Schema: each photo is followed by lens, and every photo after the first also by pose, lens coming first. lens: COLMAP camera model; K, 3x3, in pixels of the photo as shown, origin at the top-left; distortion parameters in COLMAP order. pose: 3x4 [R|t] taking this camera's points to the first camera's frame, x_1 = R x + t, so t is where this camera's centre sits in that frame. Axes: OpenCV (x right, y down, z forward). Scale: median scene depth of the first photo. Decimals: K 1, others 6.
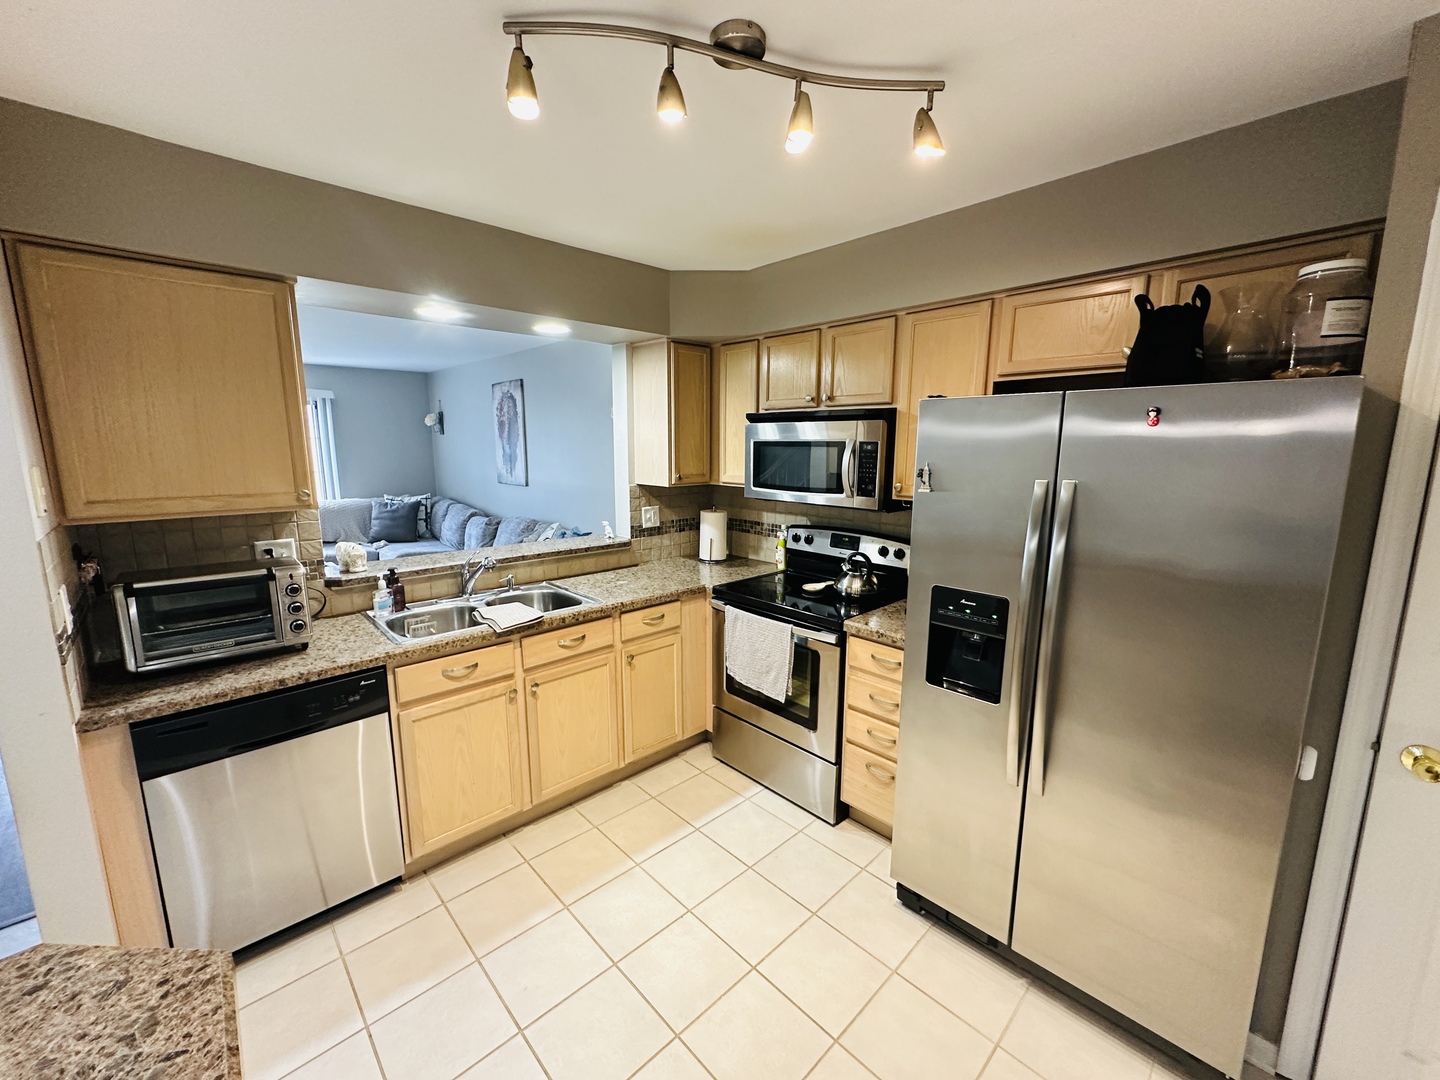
lens RADIAL K [[574.3, 0, 720.0], [0, 574.3, 540.0], [0, 0, 1]] dist [-0.000941, 0.000299]
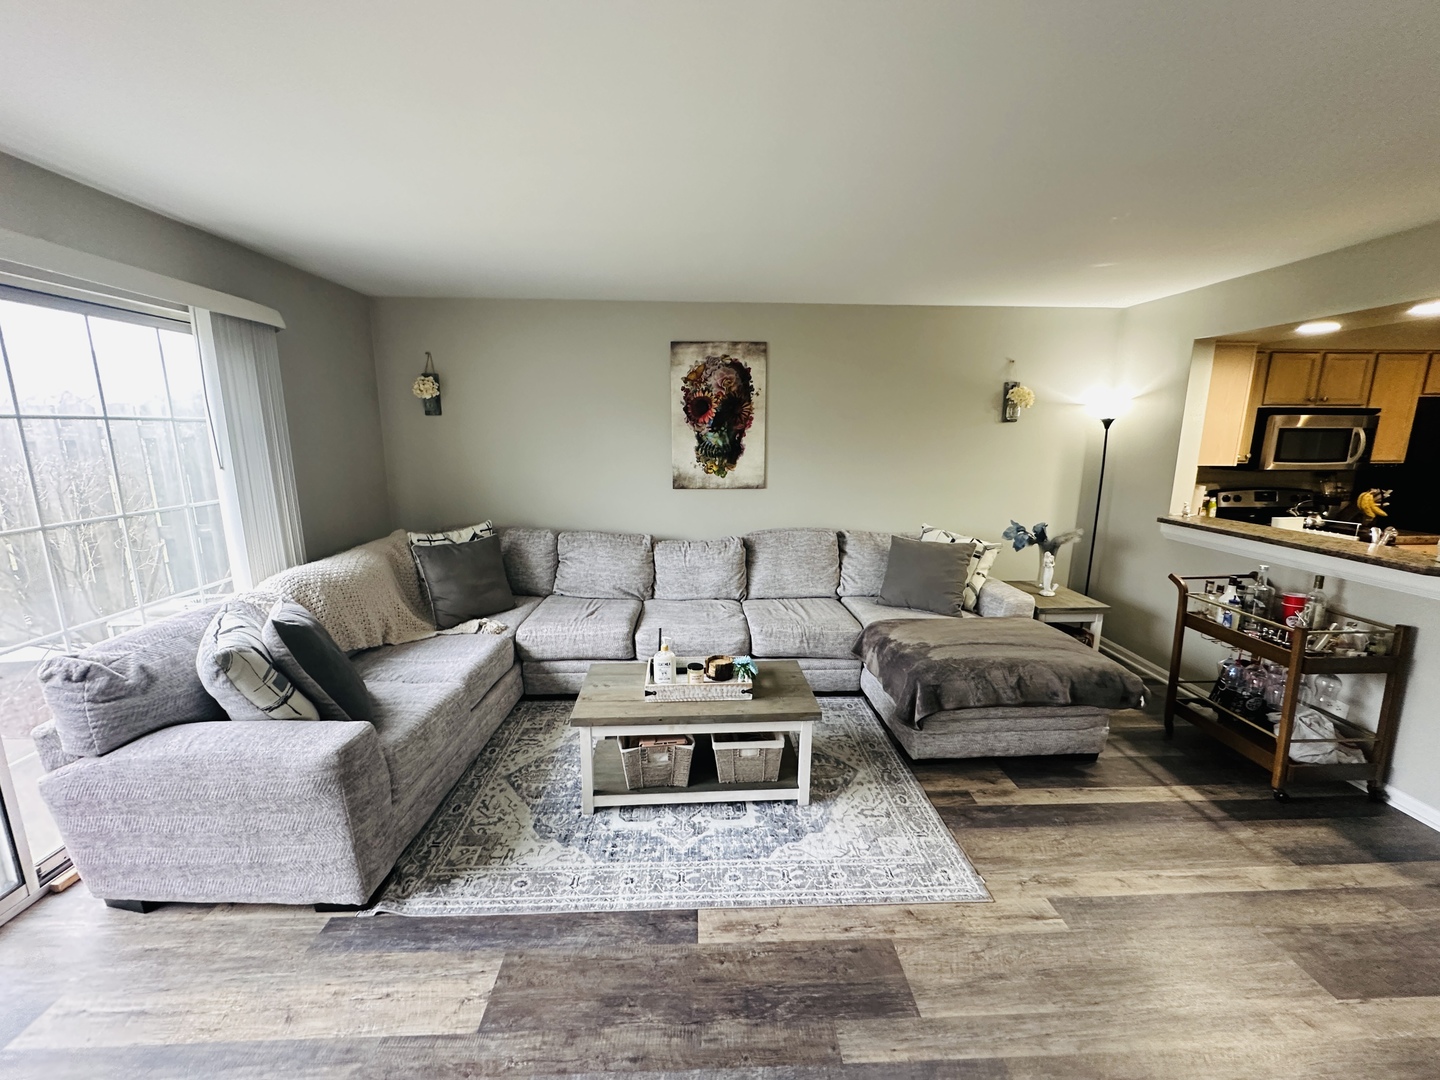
lens RADIAL K [[574.3, 0, 720.0], [0, 574.3, 540.0], [0, 0, 1]] dist [-0.000941, 0.000299]
pose [[0.653865, -0.147886, 0.742018, -1.851080], [0.126906, 0.988255, 0.085133, -0.193529], [-0.745892, 0.038501, 0.664953, 1.089642]]
